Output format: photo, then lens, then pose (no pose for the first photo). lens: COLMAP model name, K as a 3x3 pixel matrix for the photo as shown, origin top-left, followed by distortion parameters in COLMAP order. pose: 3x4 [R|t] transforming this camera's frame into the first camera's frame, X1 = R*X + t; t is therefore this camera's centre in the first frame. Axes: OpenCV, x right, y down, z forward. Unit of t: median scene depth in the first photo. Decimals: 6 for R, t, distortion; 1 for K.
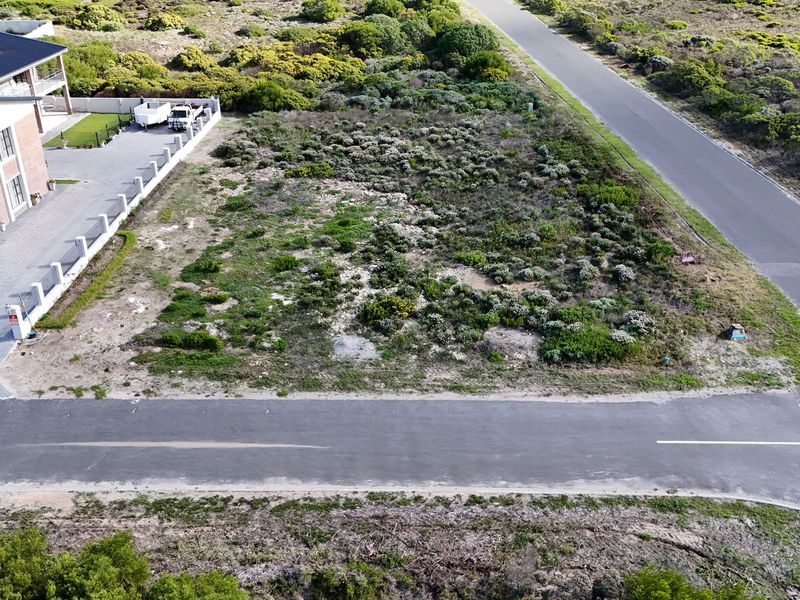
lens RADIAL K [[777.9, 0, 400.0], [0, 777.9, 300.0], [0, 0, 1]] dist [0.139248, -0.263042]
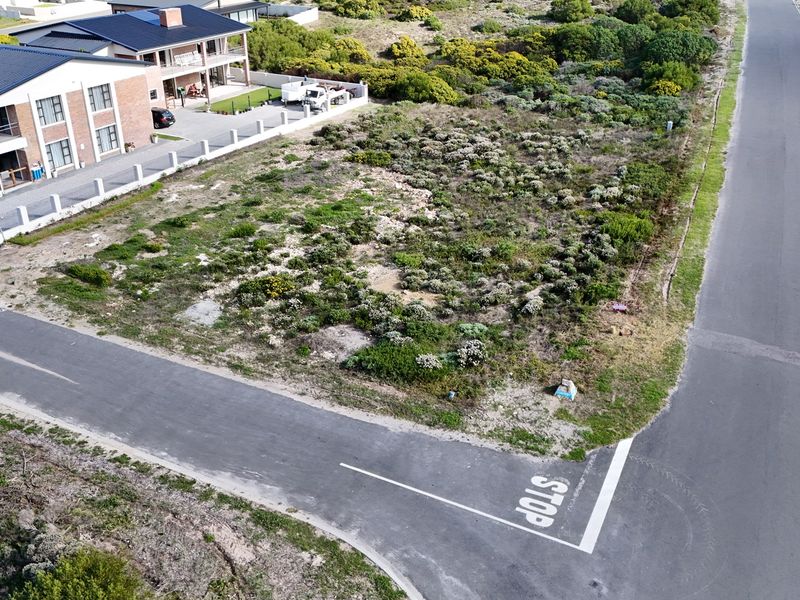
lens RADIAL K [[777.9, 0, 400.0], [0, 777.9, 300.0], [0, 0, 1]] dist [0.139248, -0.263042]
pose [[0.890833, 0.207355, -0.404253, 0.441111], [-0.207712, 0.977221, 0.043523, -0.041176], [0.404070, 0.045196, 0.913611, 0.097929]]
